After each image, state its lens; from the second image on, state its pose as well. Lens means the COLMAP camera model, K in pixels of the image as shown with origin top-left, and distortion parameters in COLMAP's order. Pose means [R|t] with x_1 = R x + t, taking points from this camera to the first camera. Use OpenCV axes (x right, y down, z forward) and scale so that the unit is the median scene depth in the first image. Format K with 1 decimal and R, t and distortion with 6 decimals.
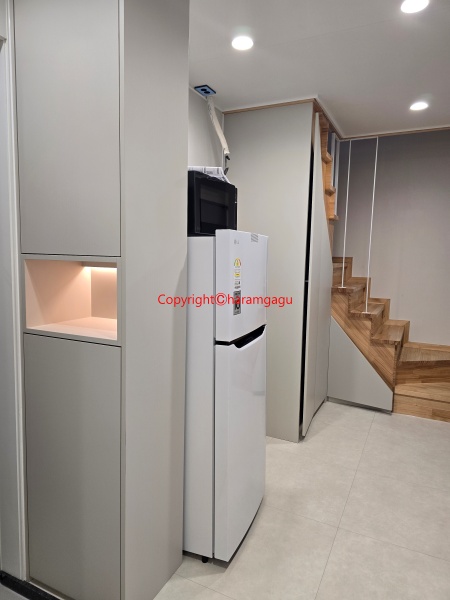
lens RADIAL K [[405.6, 0, 225.5], [0, 405.6, 301.0], [0, 0, 1]] dist [0.057759, -0.035454]
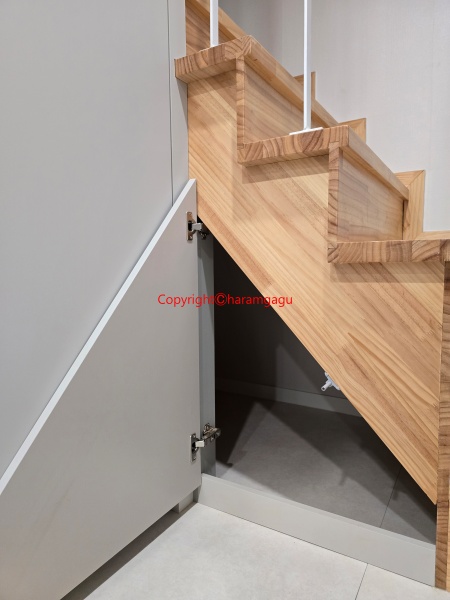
lens RADIAL K [[405.6, 0, 224.1], [0, 405.6, 302.1], [0, 0, 1]] dist [0.057759, -0.035454]
pose [[0.995389, -0.025804, -0.092381, 0.309672], [0.023795, 0.999457, -0.022779, 0.122704], [0.092919, 0.020476, 0.995463, 0.753194]]
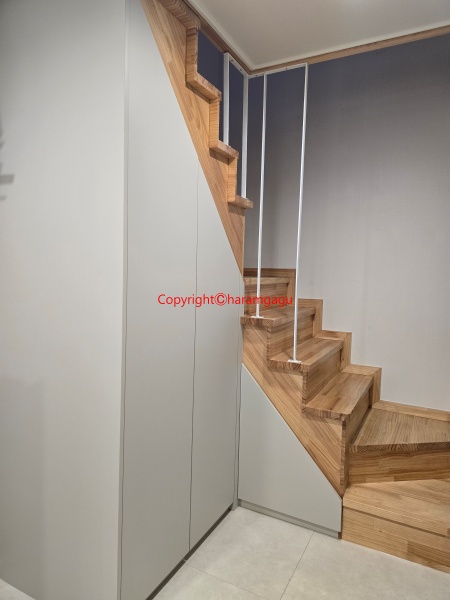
lens RADIAL K [[405.6, 0, 222.2], [0, 405.6, 295.2], [0, 0, 1]] dist [0.057759, -0.035454]
pose [[0.999371, 0.005737, -0.035007, 0.253605], [-0.007391, 0.998852, -0.047322, -0.037629], [0.034695, 0.047551, 0.998266, 0.394301]]
